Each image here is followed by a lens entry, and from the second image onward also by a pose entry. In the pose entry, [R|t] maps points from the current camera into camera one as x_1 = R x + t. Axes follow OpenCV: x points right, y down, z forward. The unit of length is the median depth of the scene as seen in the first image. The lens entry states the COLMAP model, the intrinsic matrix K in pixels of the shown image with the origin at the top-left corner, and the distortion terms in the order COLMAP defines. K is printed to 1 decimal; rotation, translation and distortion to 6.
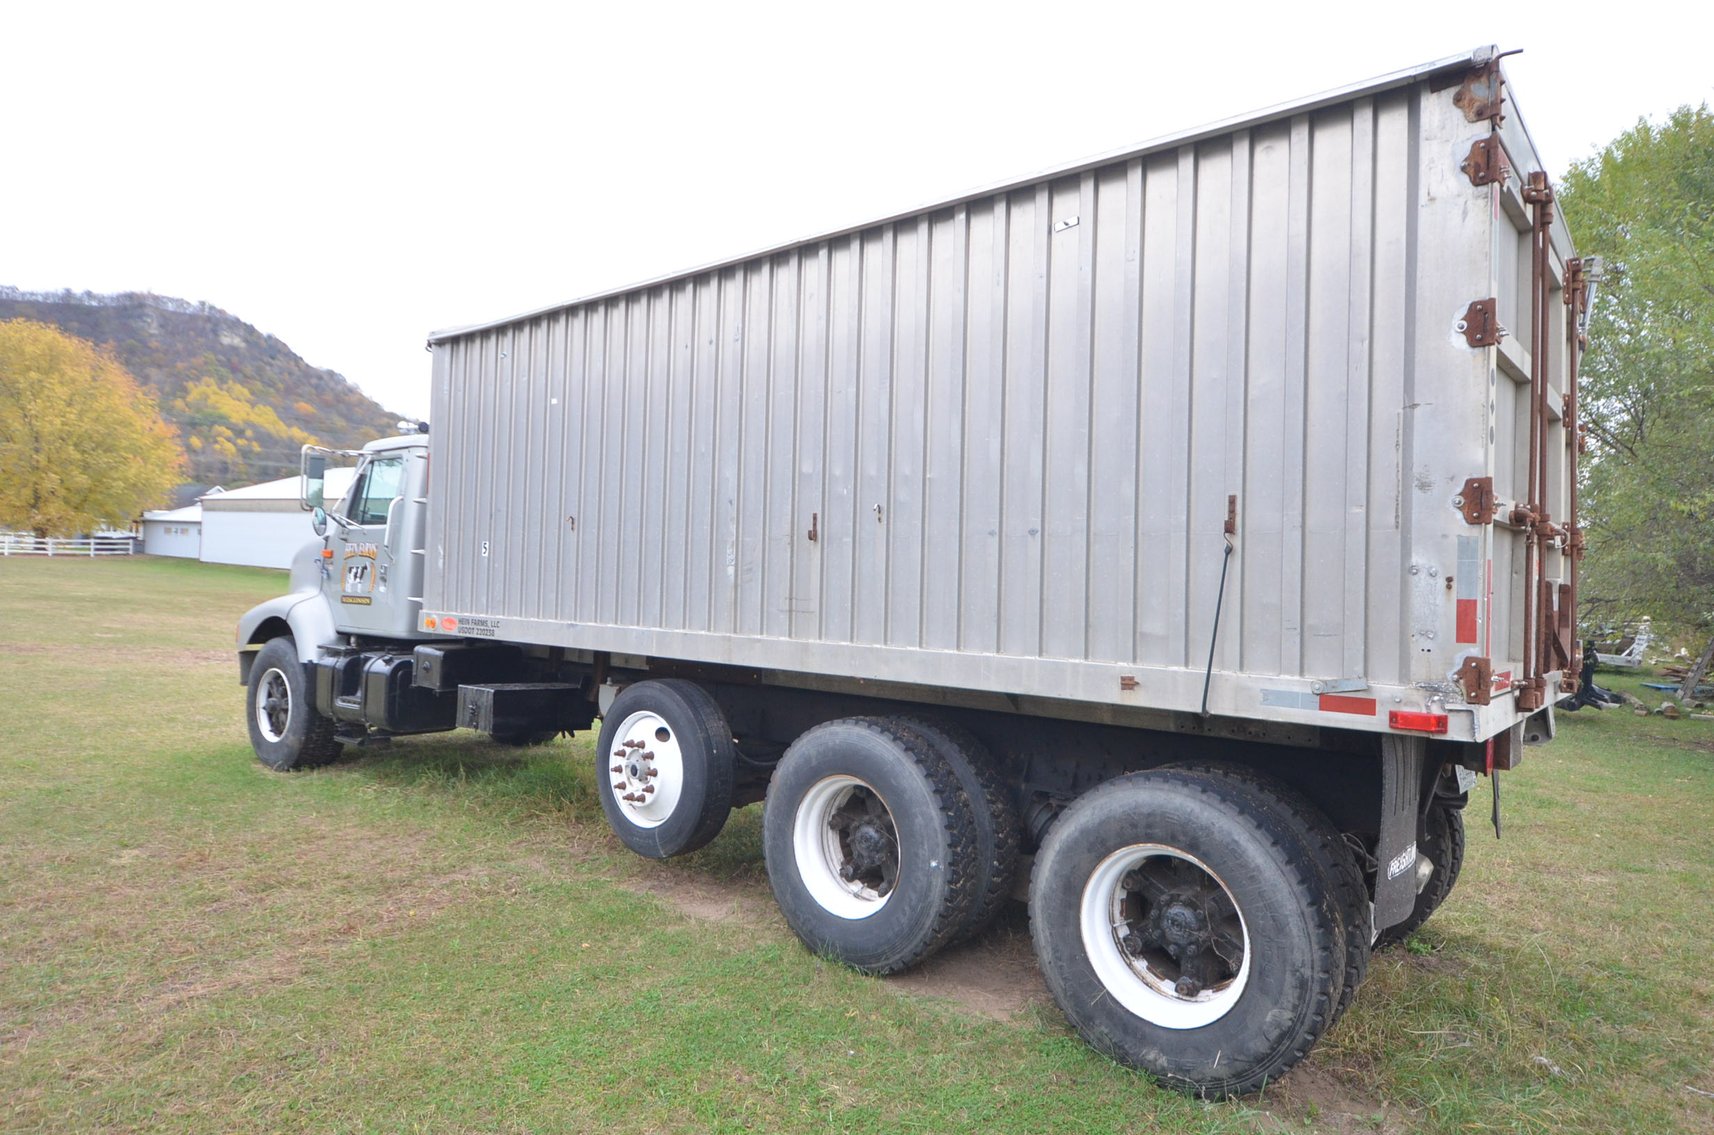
lens RADIAL K [[1044.3, 0, 857.0], [0, 1044.3, 567.5], [0, 0, 1]] dist [0.000623, 0.000166]
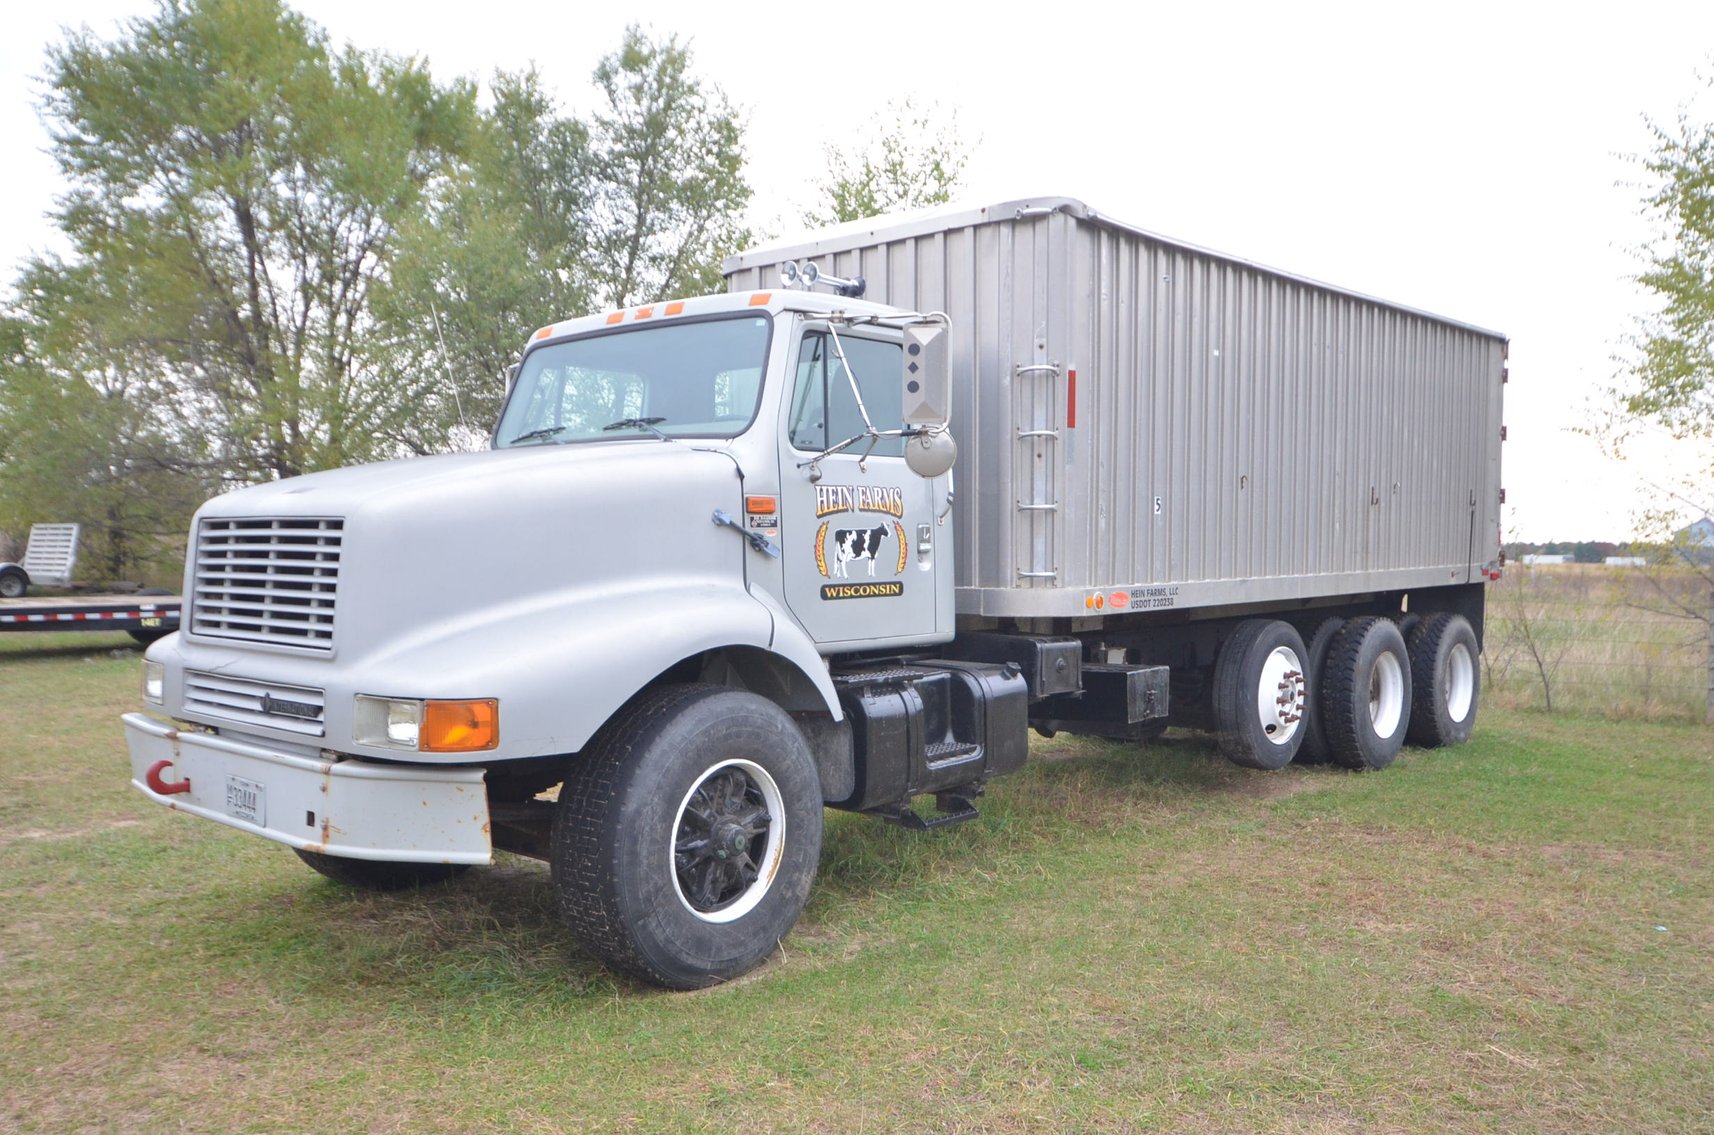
lens RADIAL K [[1407.7, 0, 857.0], [0, 1407.7, 567.5], [0, 0, 1]] dist [0.039611, 0.000441]
pose [[0.027976, -0.066513, 0.997393, -1.739576], [-0.025255, 0.997418, 0.067223, -0.044447], [-0.999290, -0.027069, 0.026224, 1.394016]]
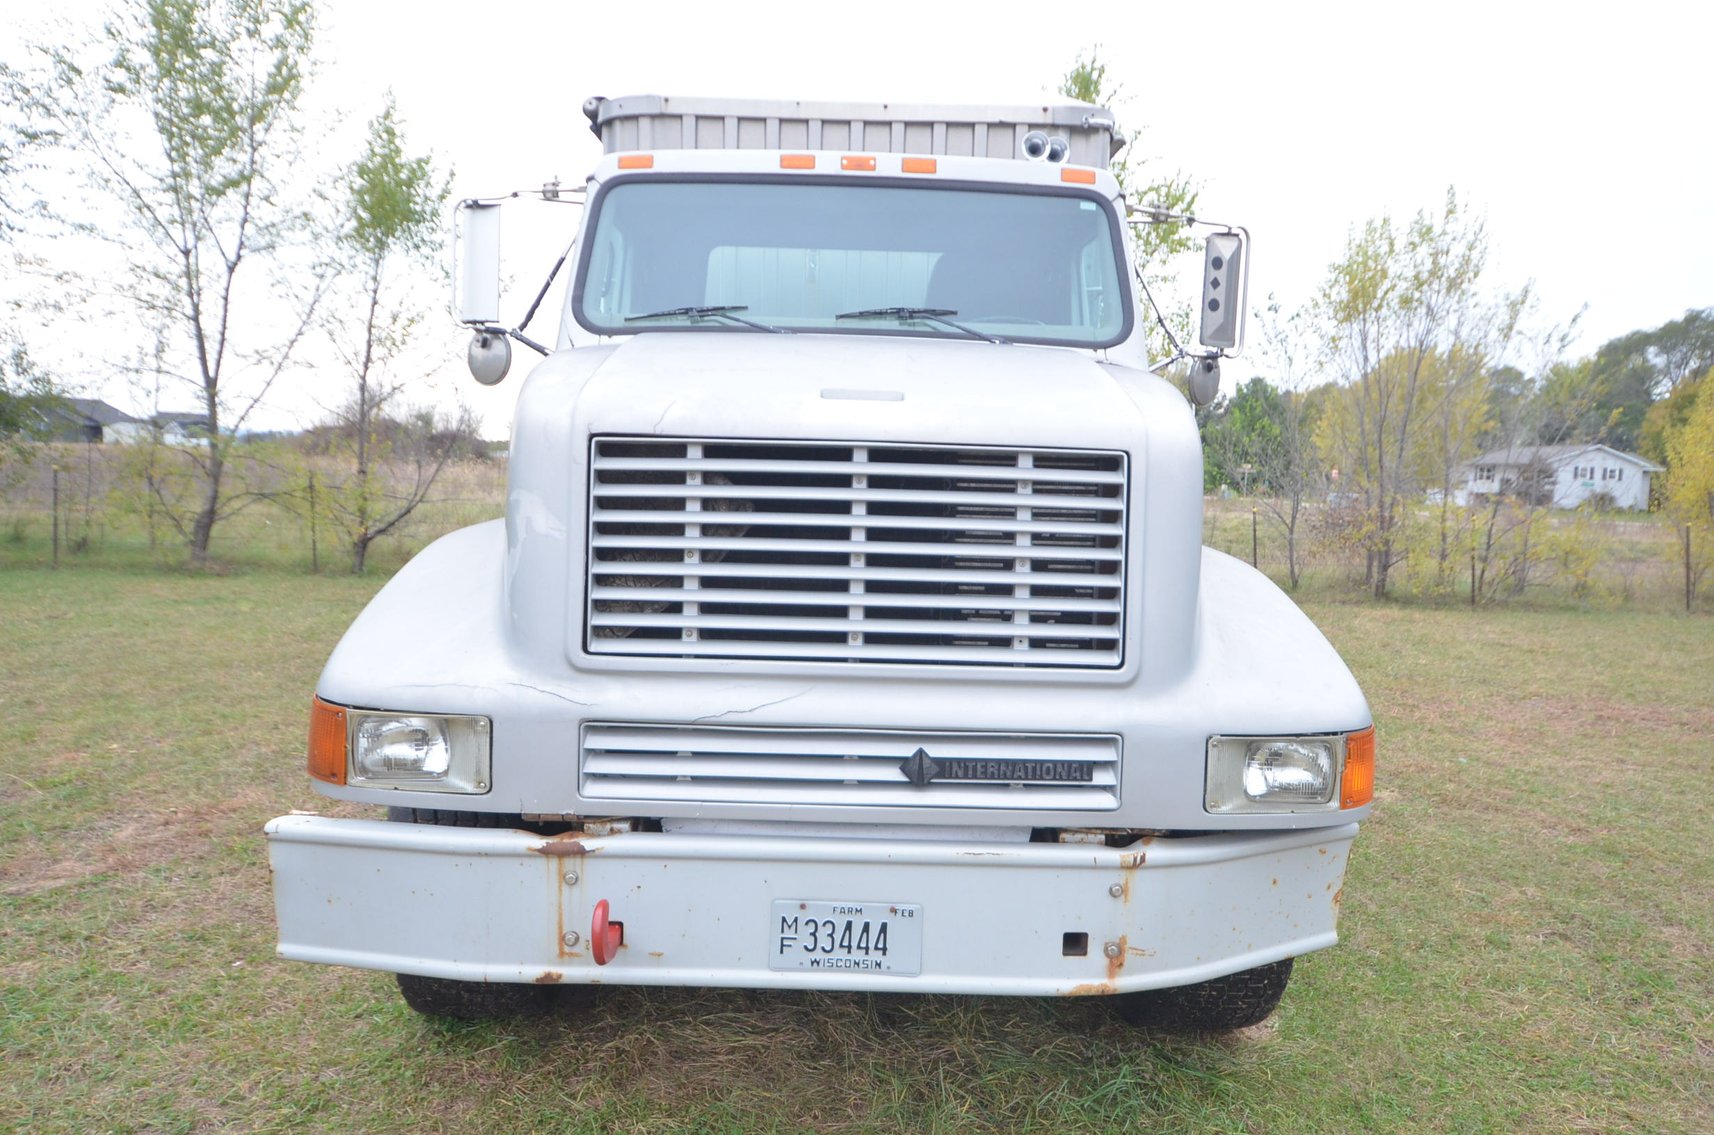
lens RADIAL K [[1222.1, 0, 857.0], [0, 1222.1, 567.5], [0, 0, 1]] dist [0.001434, 0.000025]
pose [[-0.655726, -0.135729, 0.742699, -1.179587], [-0.074540, 0.990540, 0.115211, -0.011987], [-0.751311, 0.020186, -0.659640, 2.086020]]
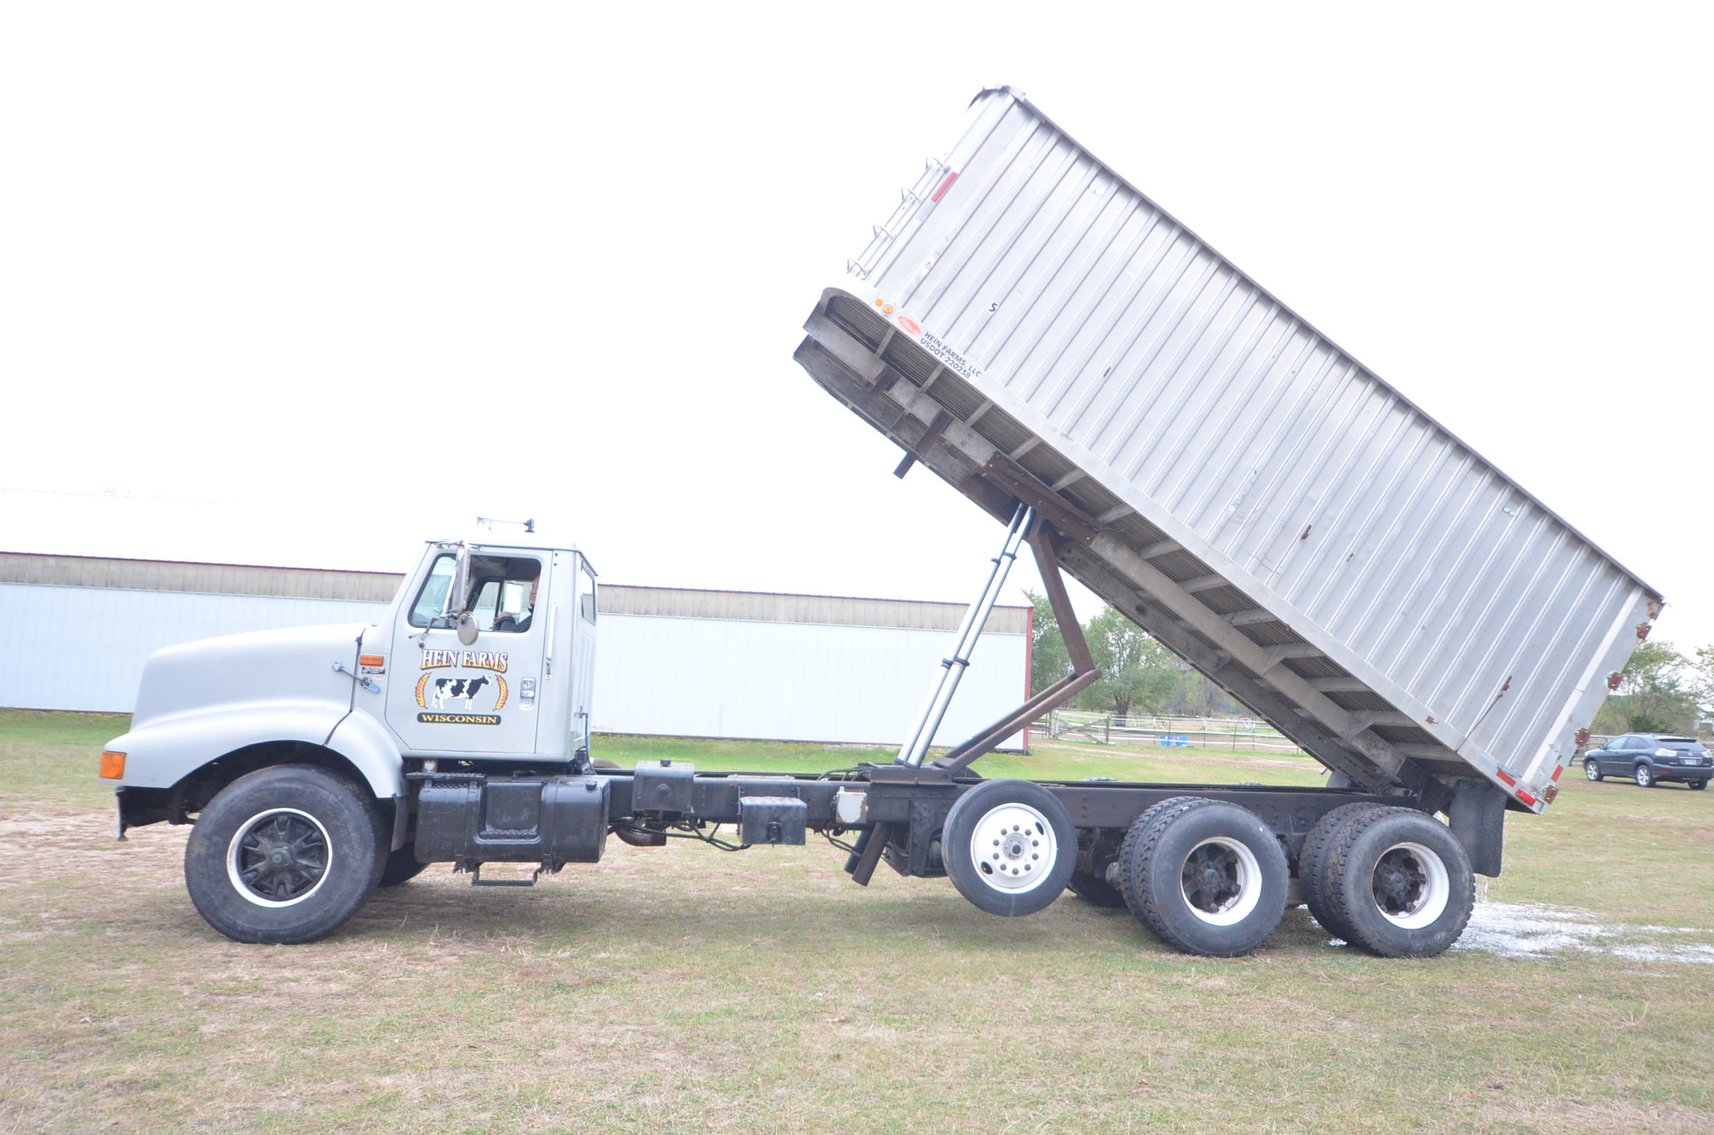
lens RADIAL K [[1157.6, 0, 864.9], [0, 1157.6, 571.6], [0, 0, 1]] dist [0.029329, -0.028082]
pose [[0.657975, 0.073724, 0.749422, -1.392700], [-0.036021, 0.997138, -0.066467, -0.053521], [-0.752178, 0.016739, 0.658748, 0.171834]]
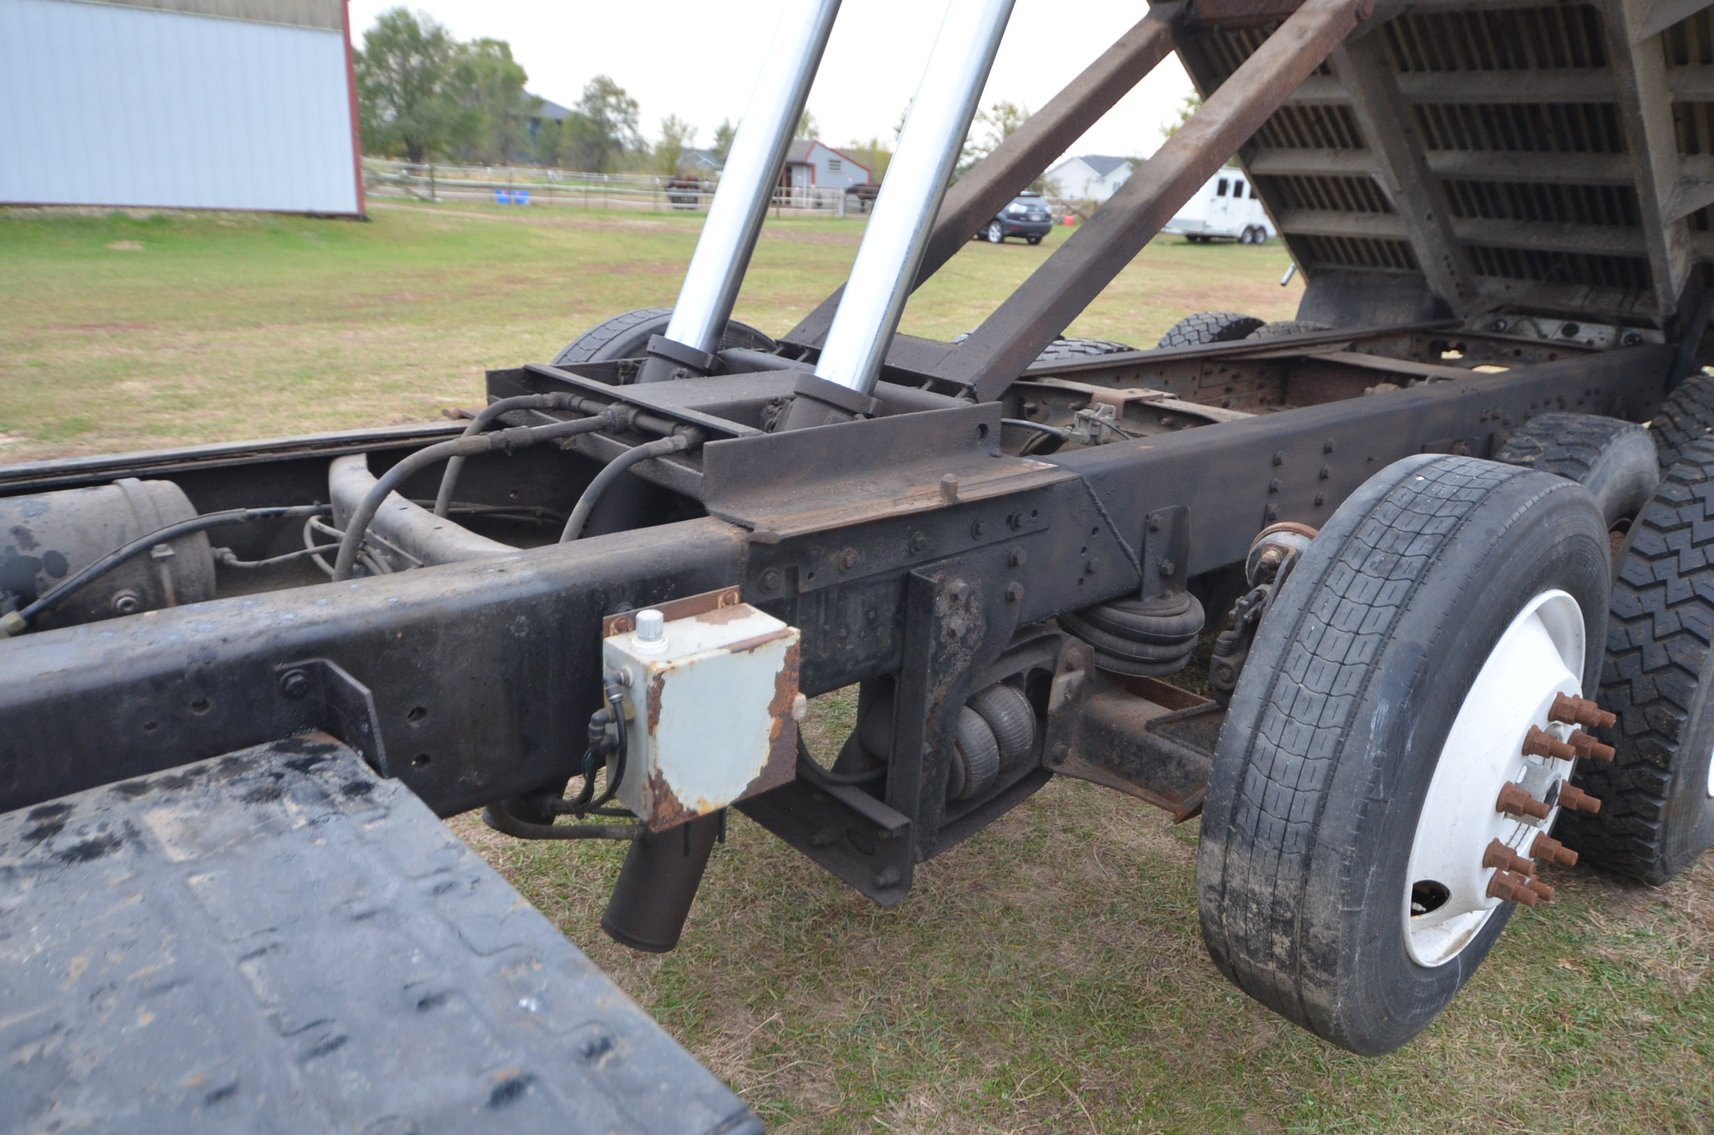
lens RADIAL K [[1157.6, 0, 864.9], [0, 1157.6, 571.6], [0, 0, 1]] dist [0.029329, -0.028082]
pose [[0.123973, -0.340595, 0.932001, -0.485844], [-0.072002, 0.933683, 0.350787, 0.032713], [-0.989670, -0.110594, 0.091228, 1.113112]]
